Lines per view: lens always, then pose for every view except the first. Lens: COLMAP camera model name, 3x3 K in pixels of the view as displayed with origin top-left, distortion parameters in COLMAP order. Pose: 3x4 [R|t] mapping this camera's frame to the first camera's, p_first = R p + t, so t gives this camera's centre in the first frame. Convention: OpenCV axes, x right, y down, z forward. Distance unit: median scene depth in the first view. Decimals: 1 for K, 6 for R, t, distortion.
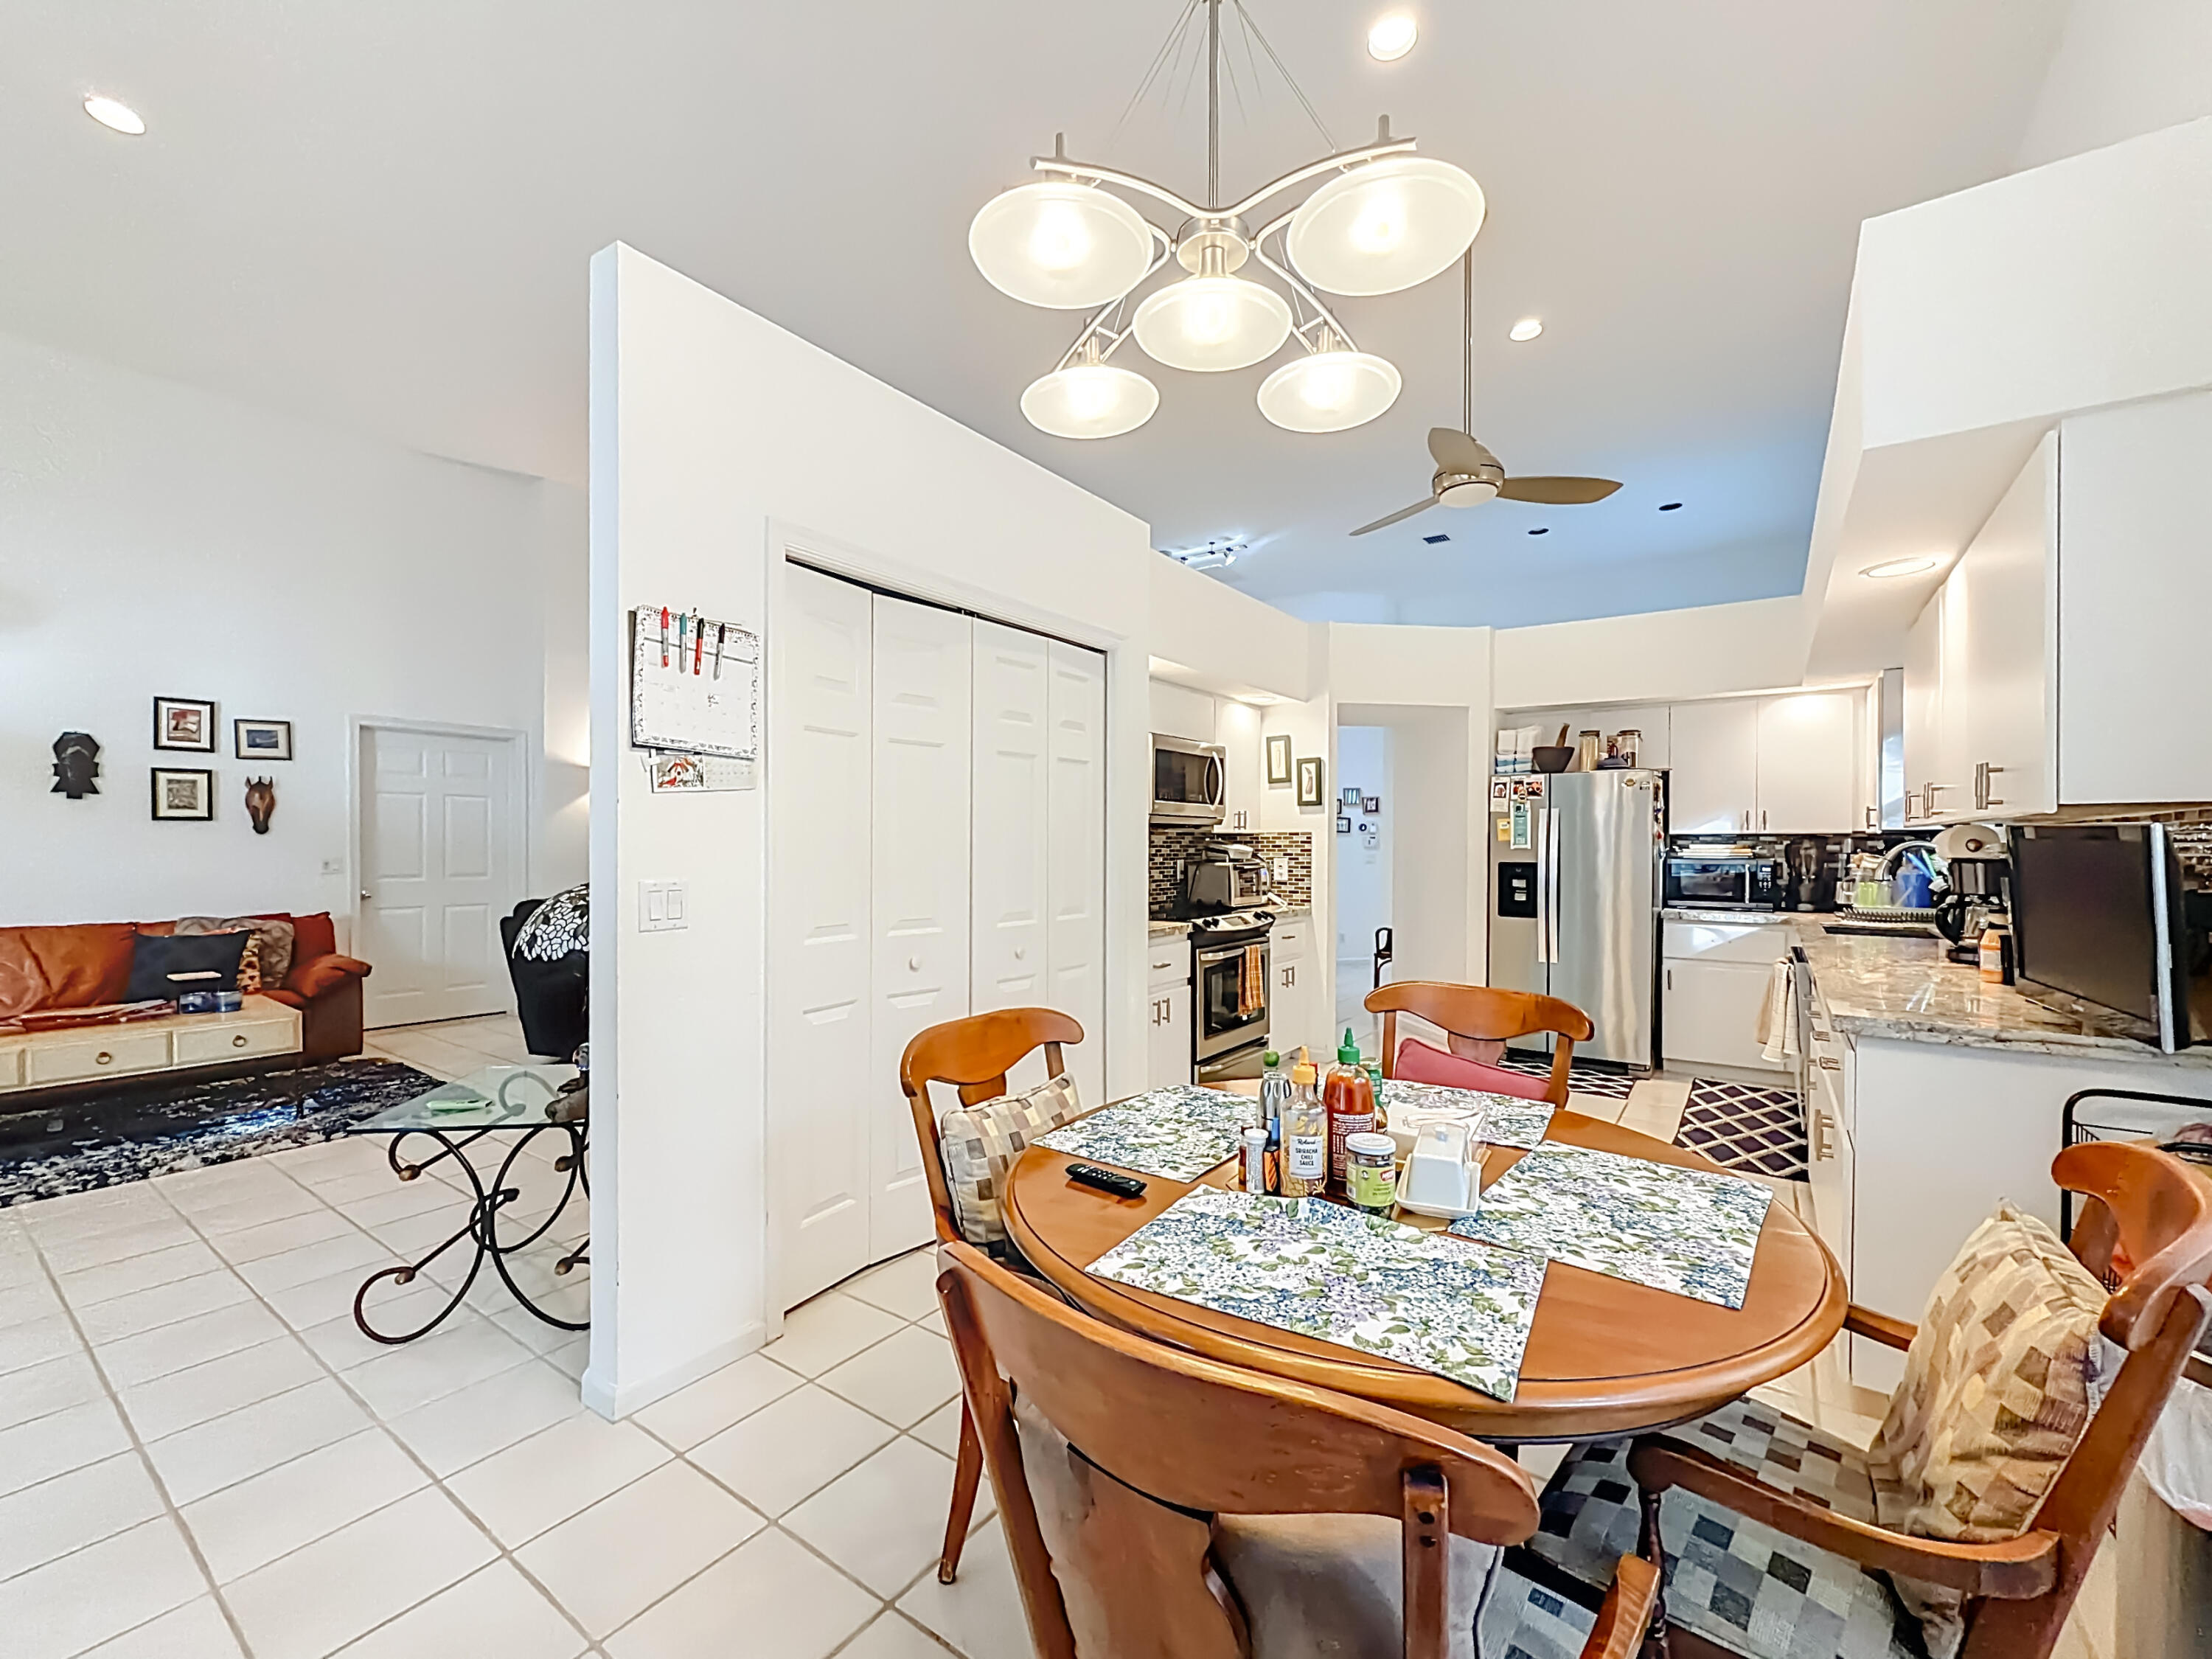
lens RADIAL K [[908.3, 0, 1118.0], [0, 908.3, 848.4], [0, 0, 1]] dist [-0.004442, 0.000538]
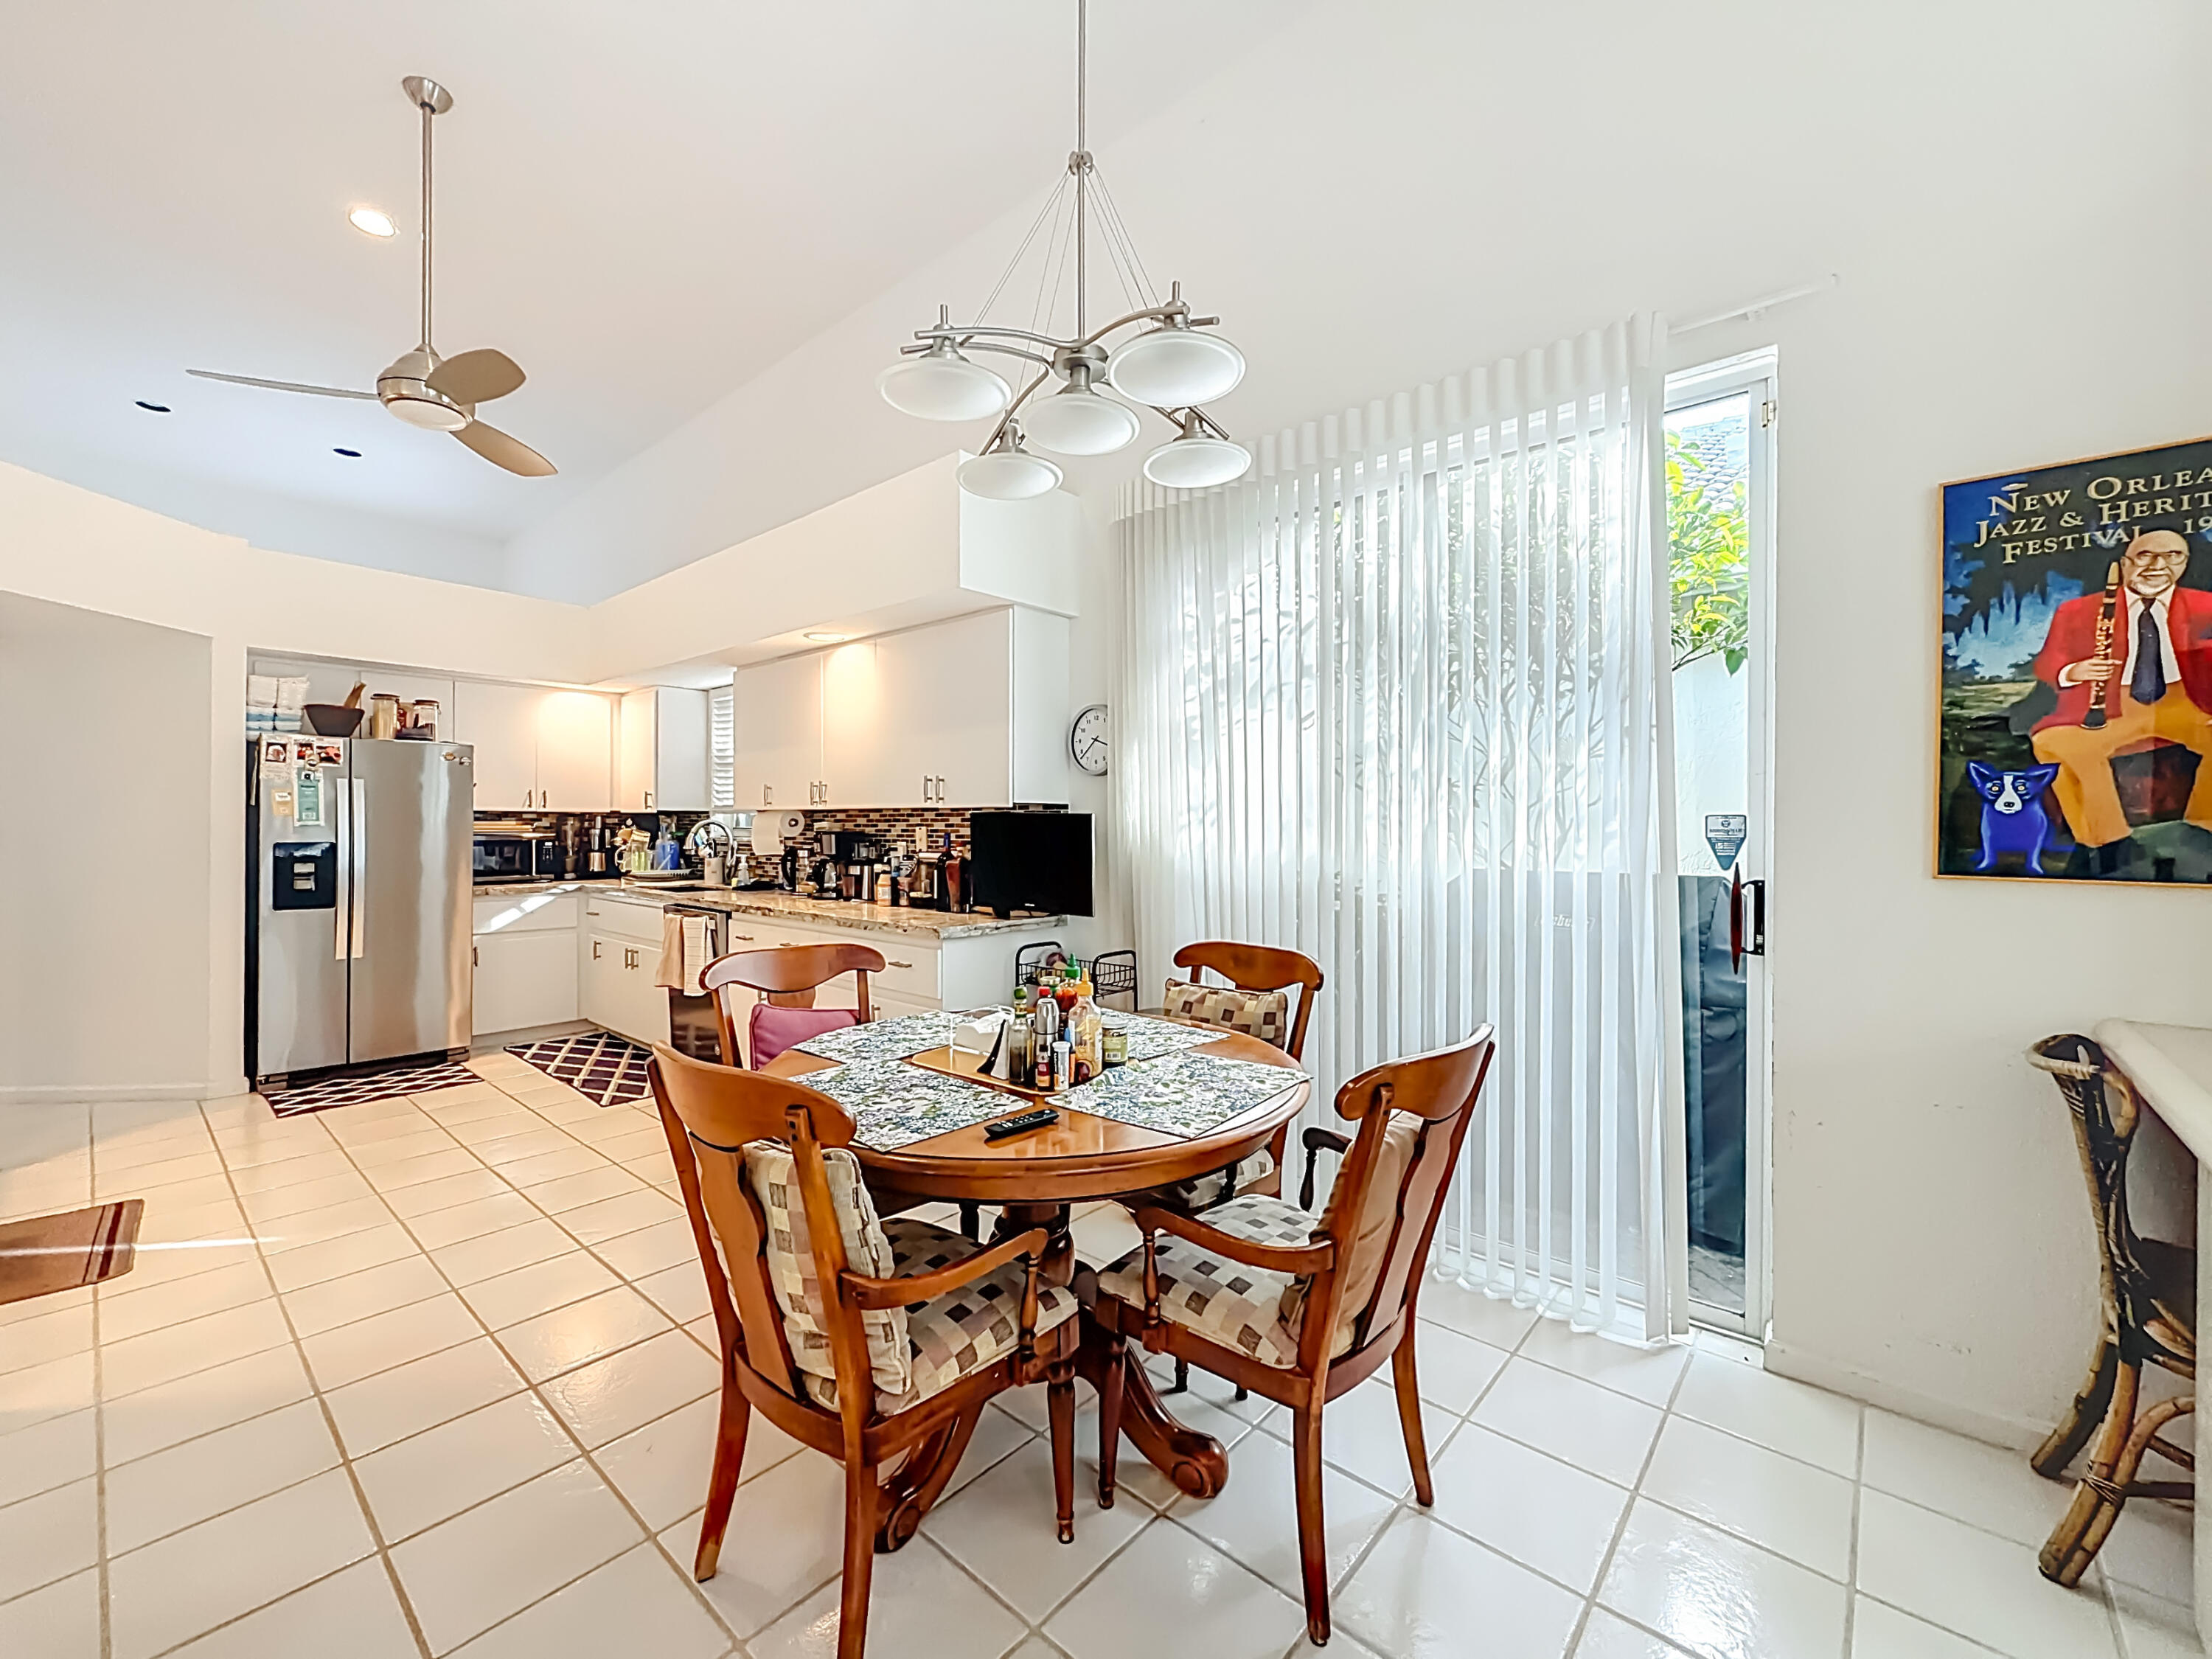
lens RADIAL K [[908.3, 0, 1085.1], [0, 908.3, 822.9], [0, 0, 1]] dist [-0.004442, 0.000538]
pose [[0.123078, -0.001186, 0.992396, -0.289493], [0.001783, 0.999998, 0.000974, -0.001853], [-0.992395, 0.001649, 0.123080, 0.203383]]
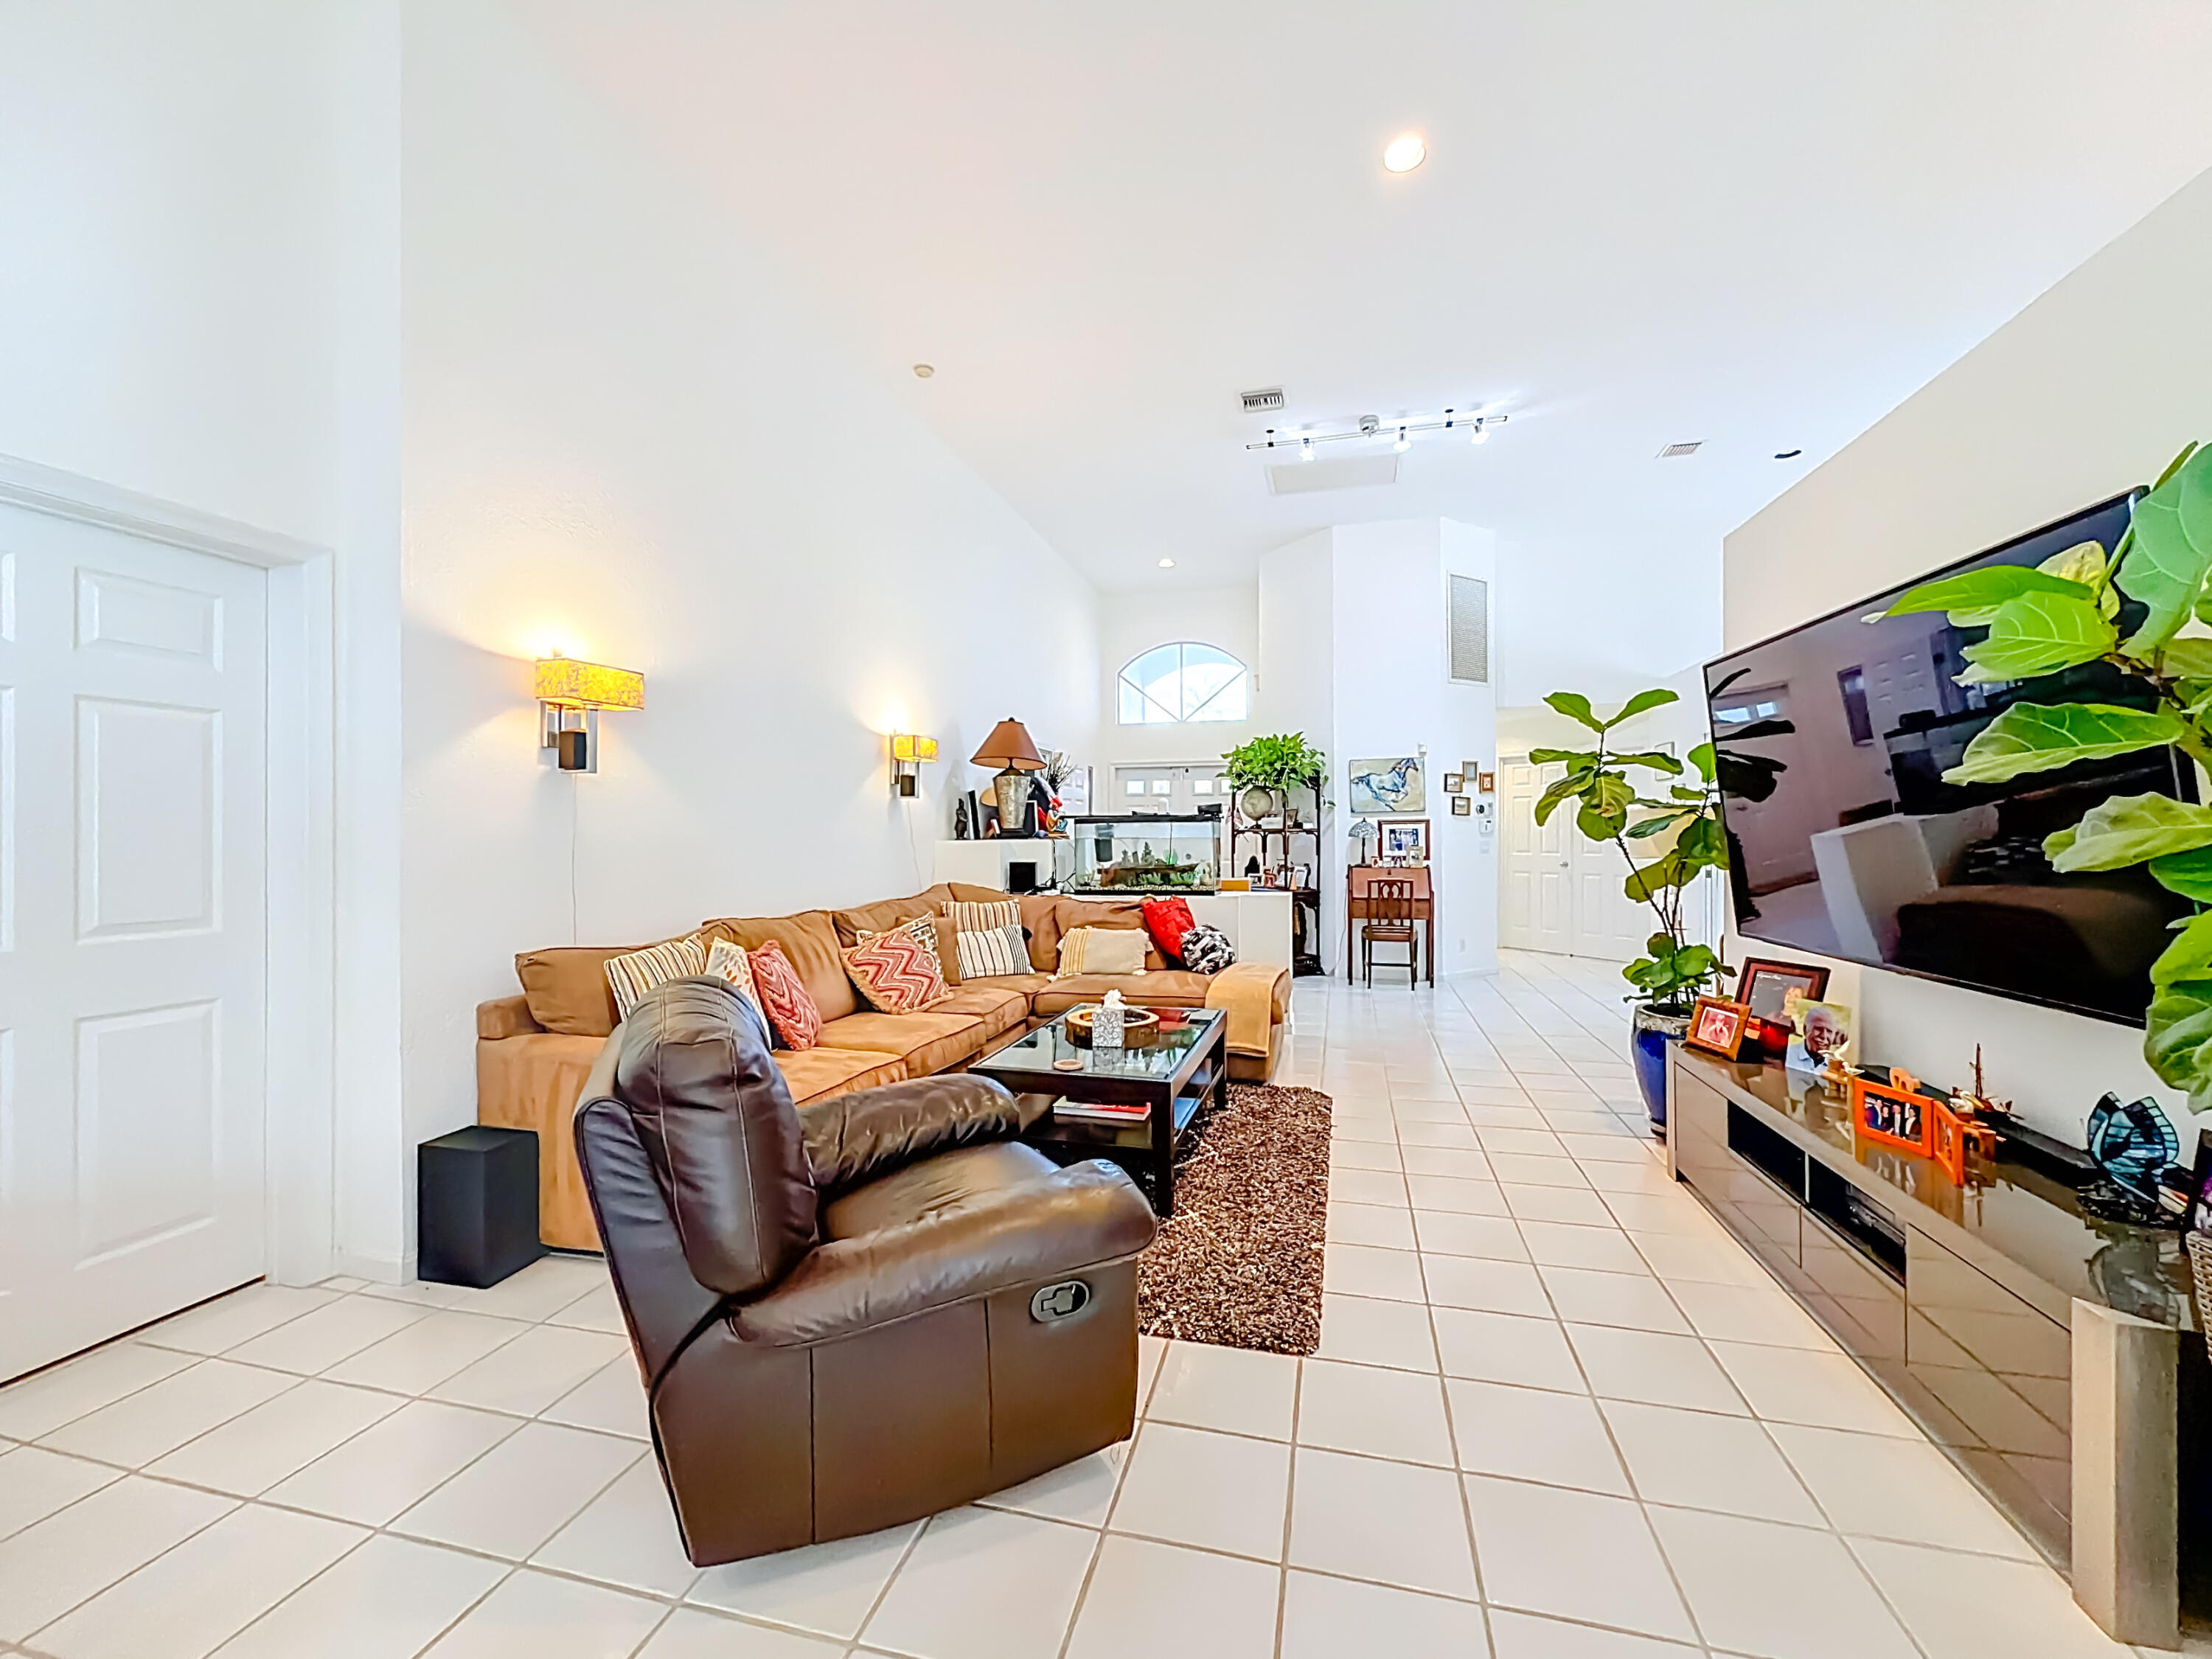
lens RADIAL K [[908.3, 0, 1110.8], [0, 908.3, 820.5], [0, 0, 1]] dist [-0.004442, 0.000538]
pose [[0.933013, -0.001027, 0.359841, -0.652260], [0.008116, 0.999802, -0.018191, -0.002608], [-0.359751, 0.019893, 0.932836, 0.699376]]
